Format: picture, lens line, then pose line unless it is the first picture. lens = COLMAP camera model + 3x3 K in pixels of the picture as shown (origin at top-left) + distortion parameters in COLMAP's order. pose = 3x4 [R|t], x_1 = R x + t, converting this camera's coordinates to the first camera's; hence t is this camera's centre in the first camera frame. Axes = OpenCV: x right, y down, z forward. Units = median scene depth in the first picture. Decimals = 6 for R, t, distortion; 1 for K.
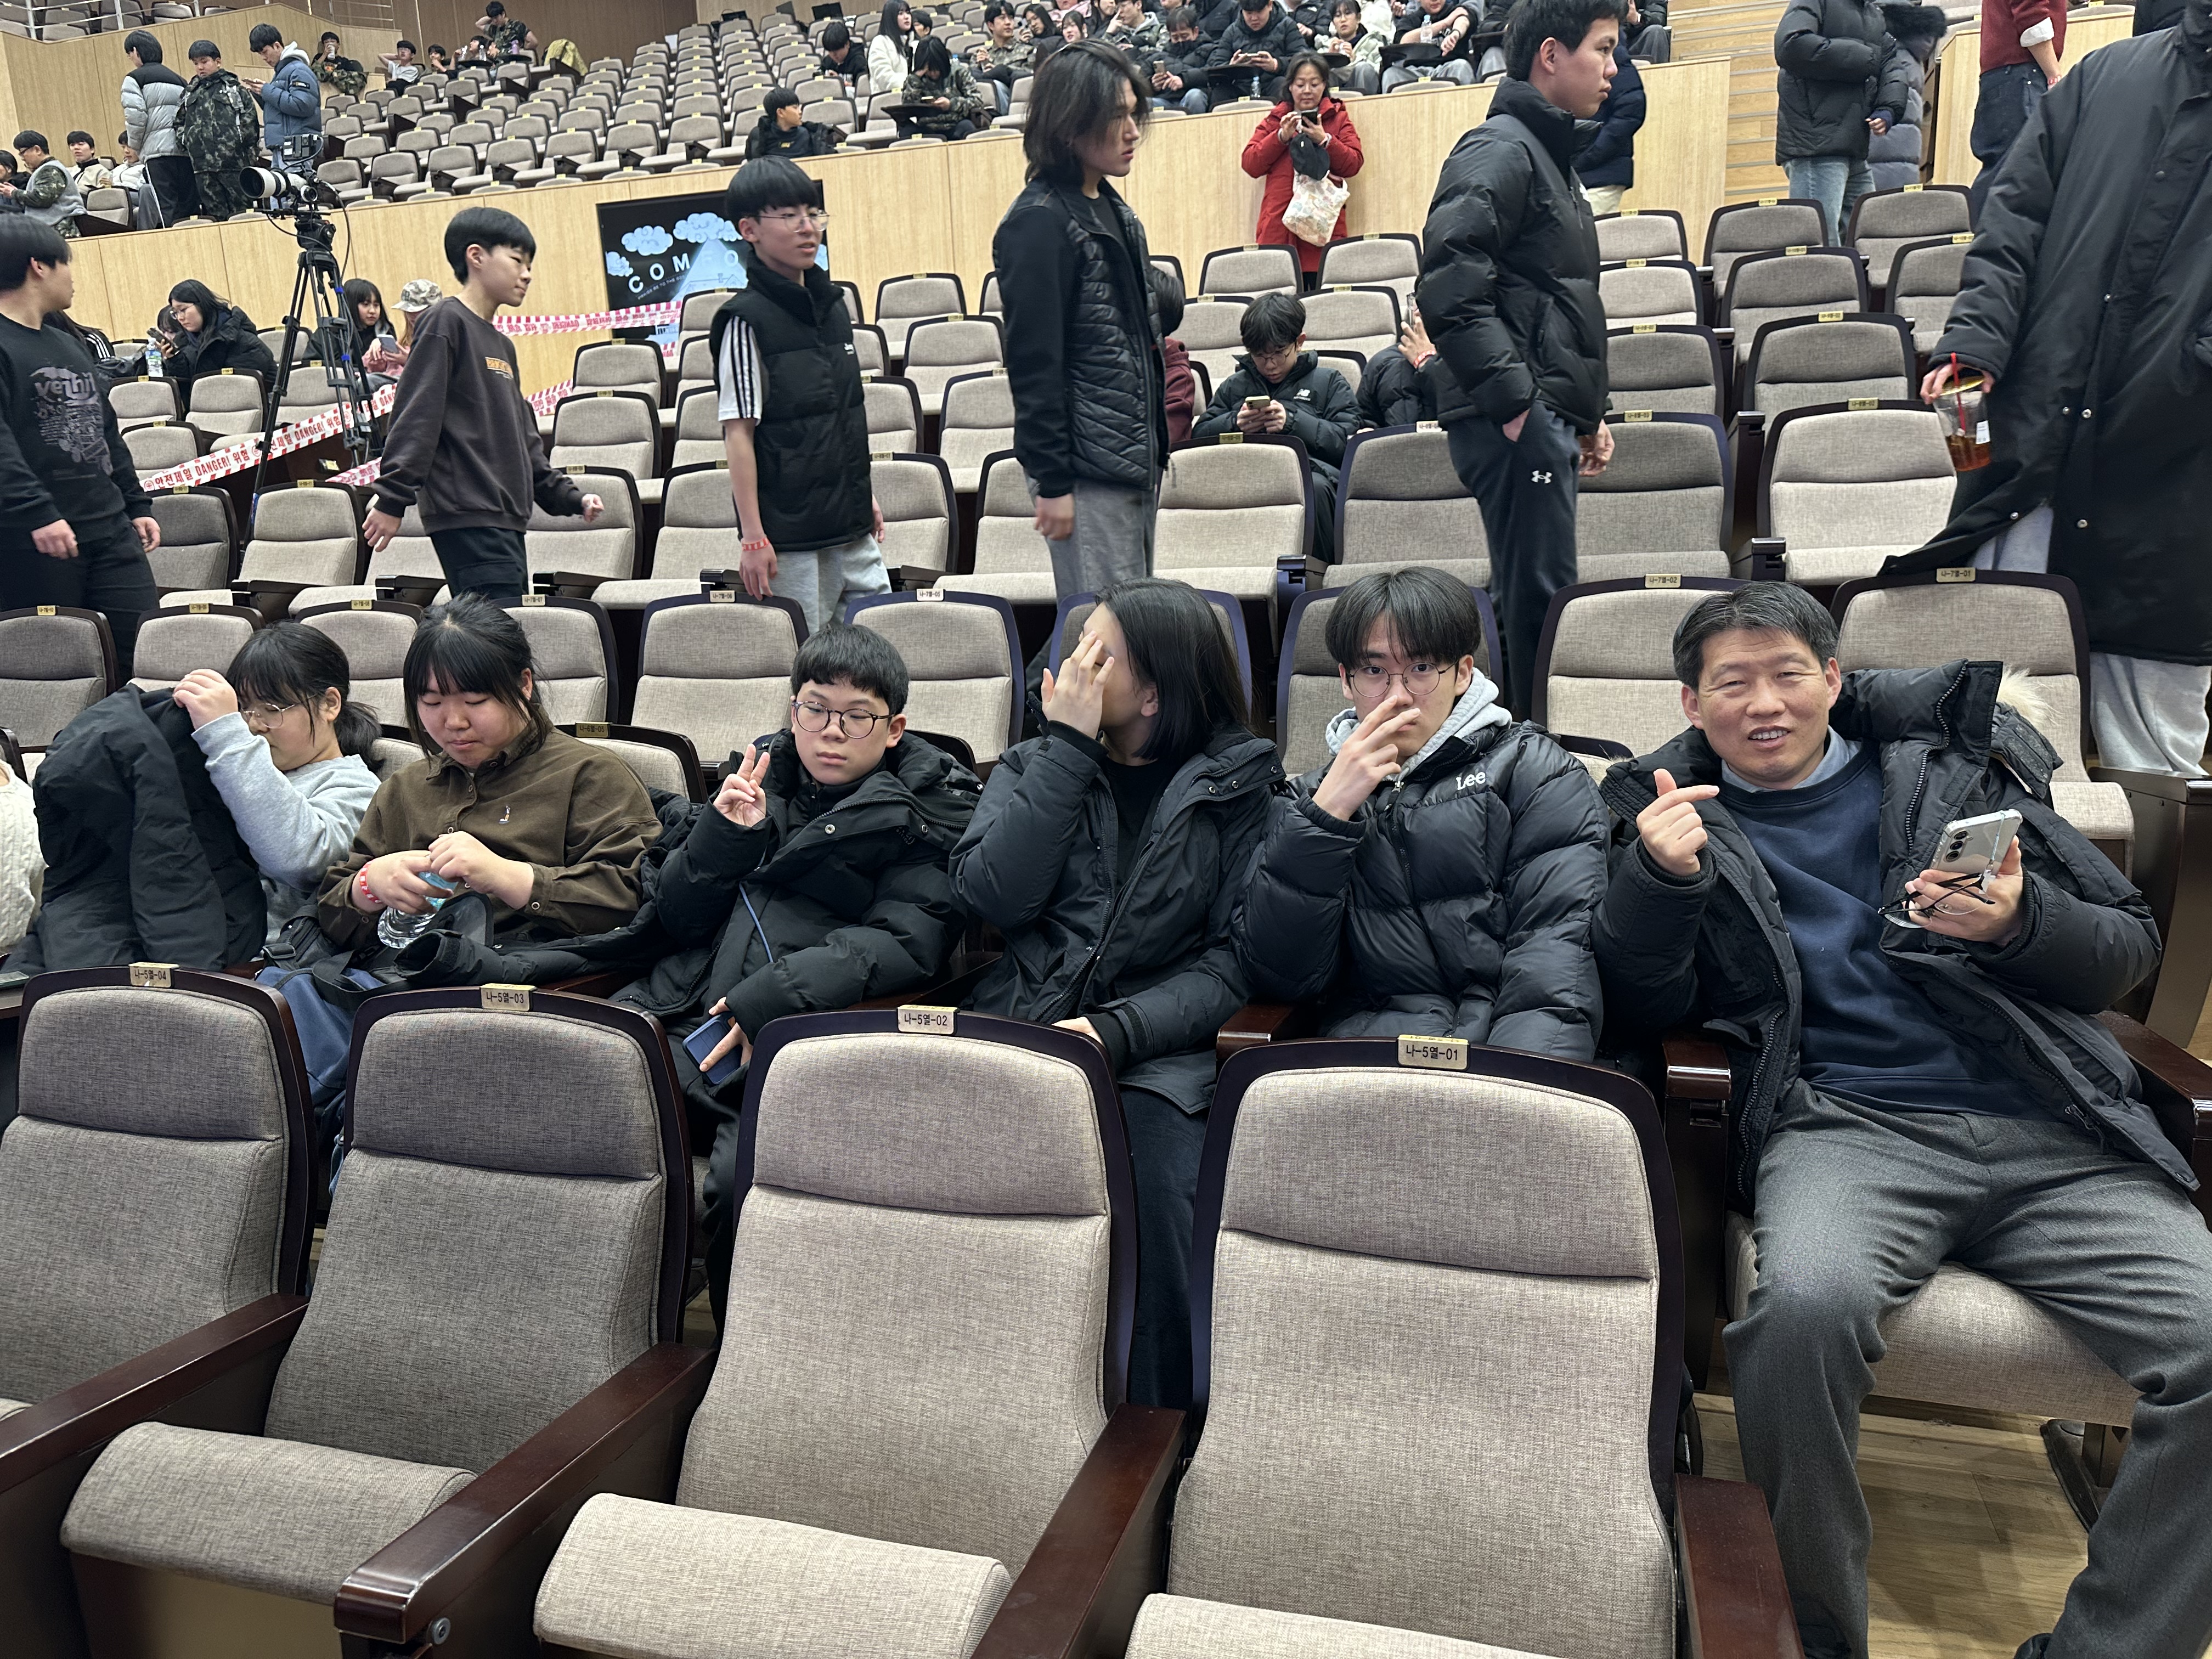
lens RADIAL K [[1574.5, 0, 1093.7], [0, 1574.5, 859.4], [0, 0, 1]] dist [0.034502, -0.060973]
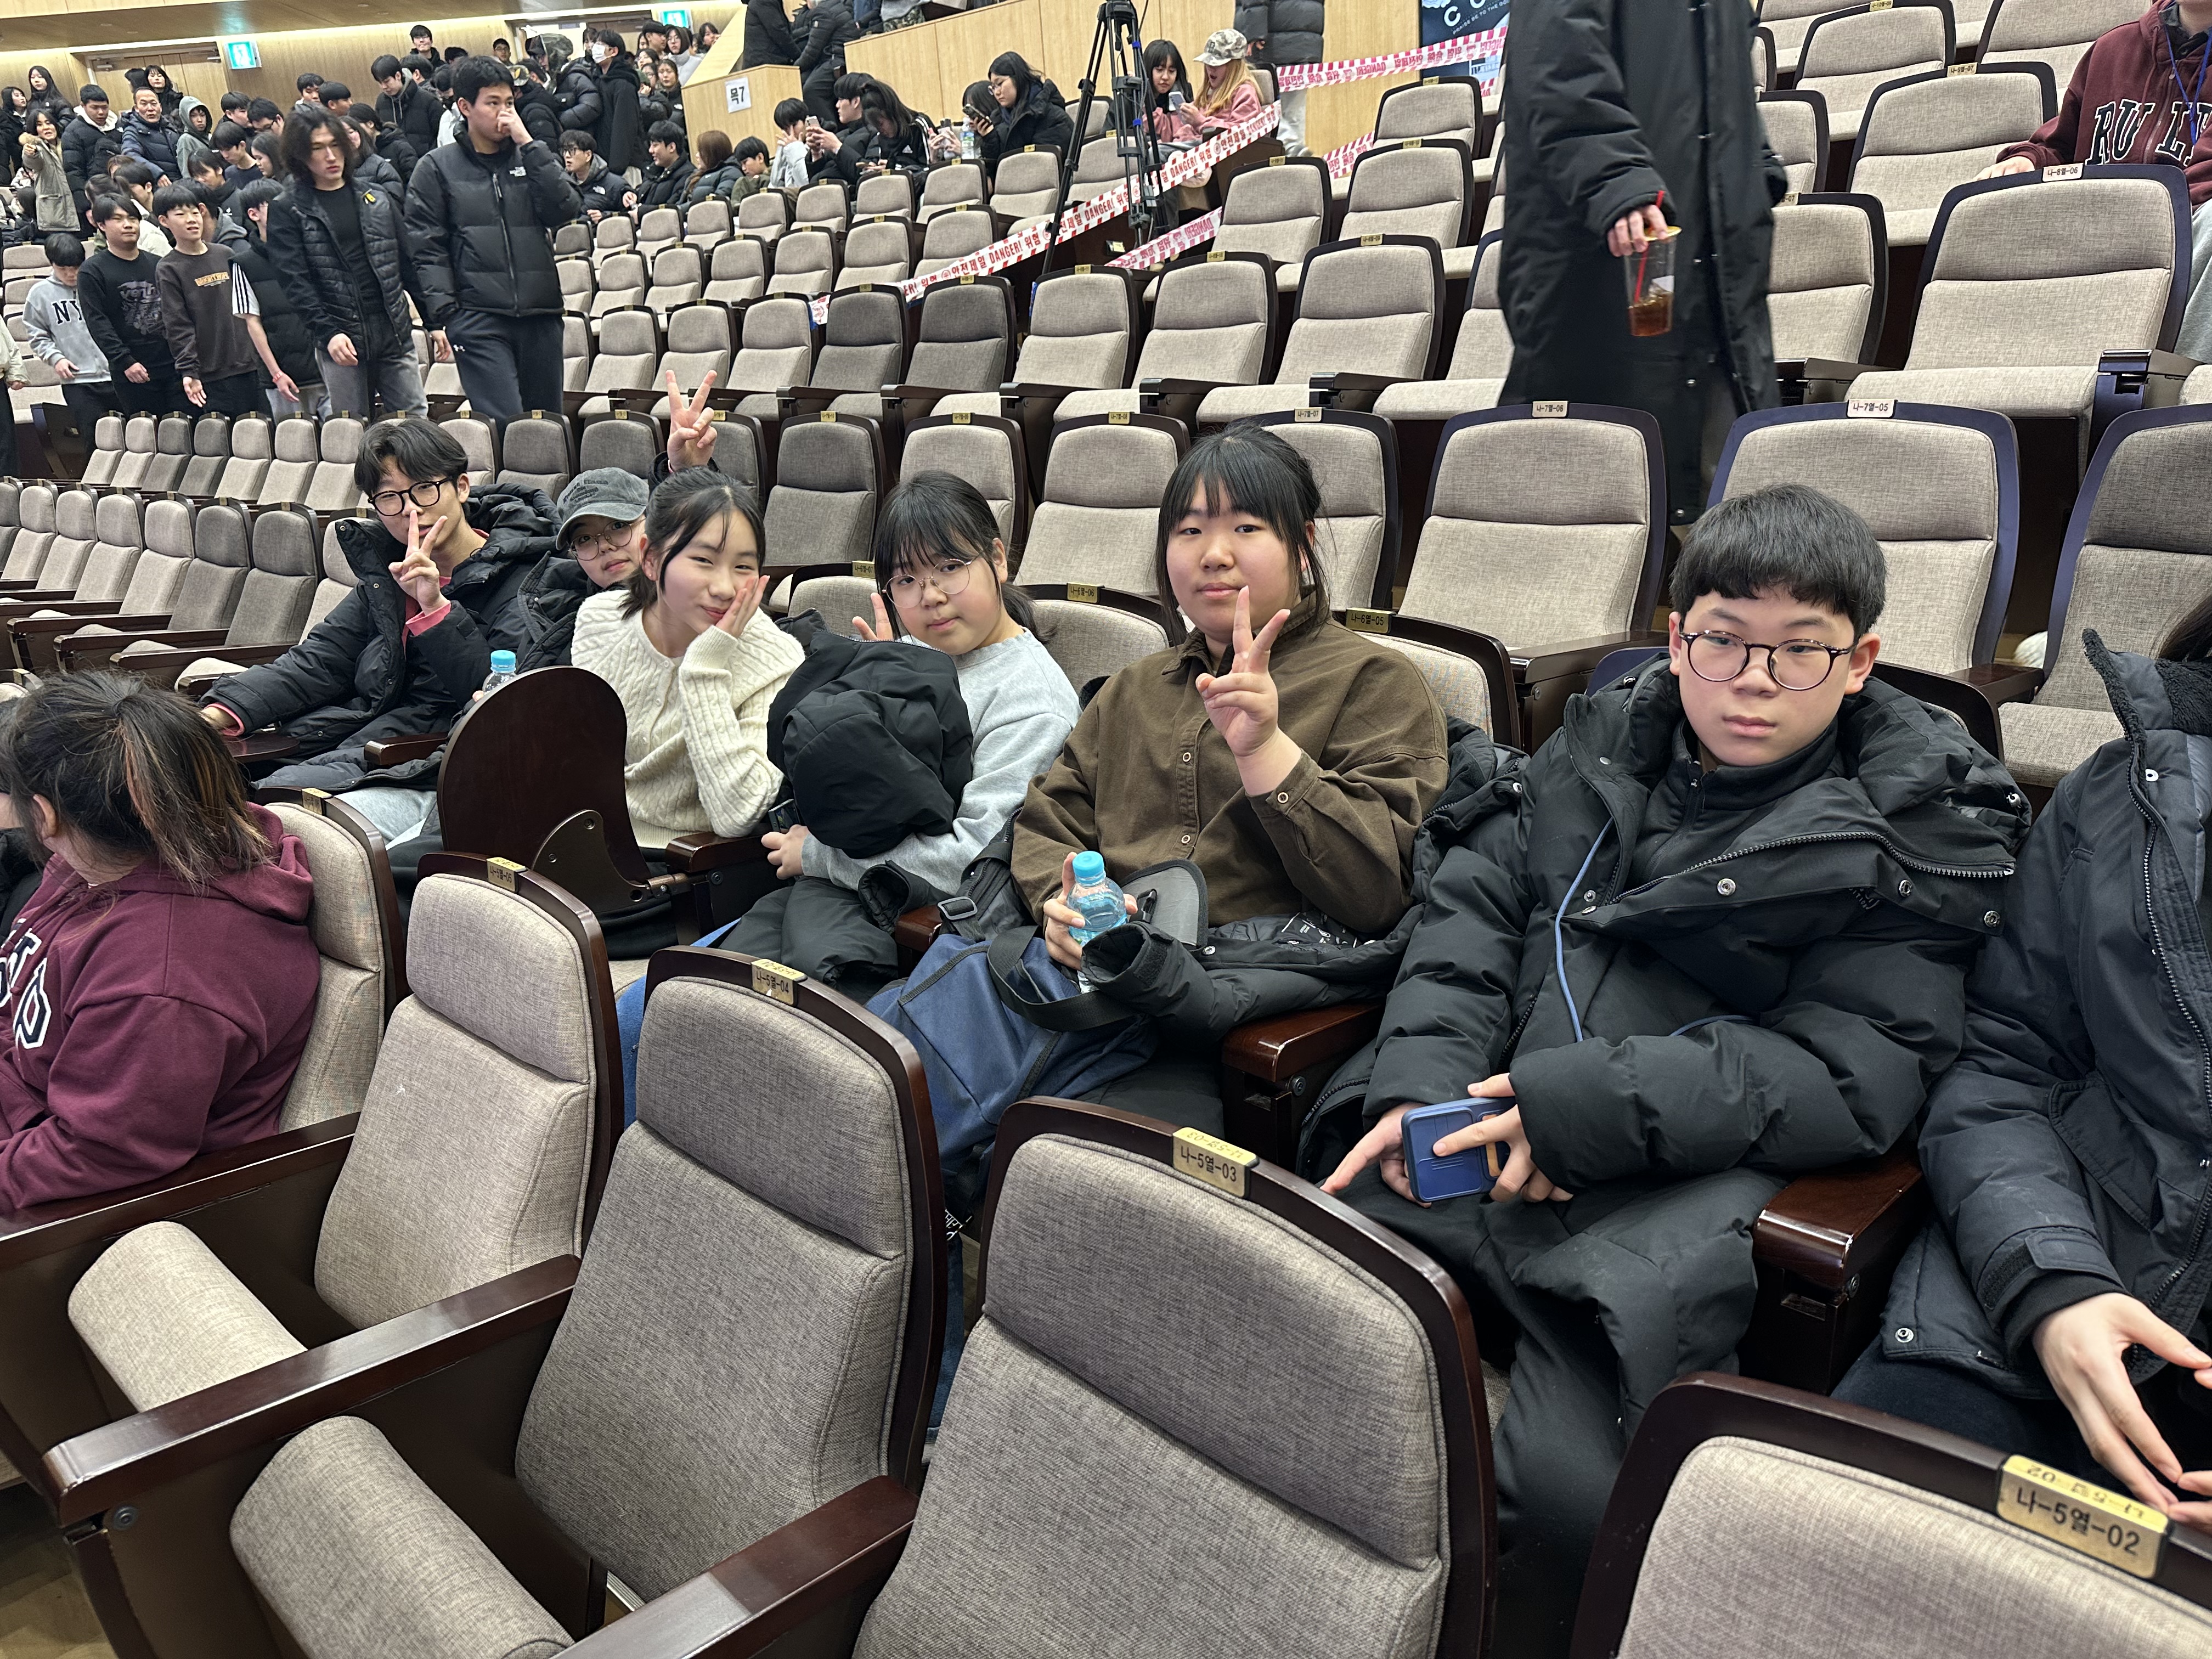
lens RADIAL K [[1595.8, 0, 1106.0], [0, 1595.8, 829.5], [0, 0, 1]] dist [0.079262, -0.089492]
pose [[0.896924, 0.115619, -0.426801, -0.051032], [-0.066664, 0.989535, 0.127967, -0.036348], [0.437130, -0.086325, 0.895246, 0.141618]]
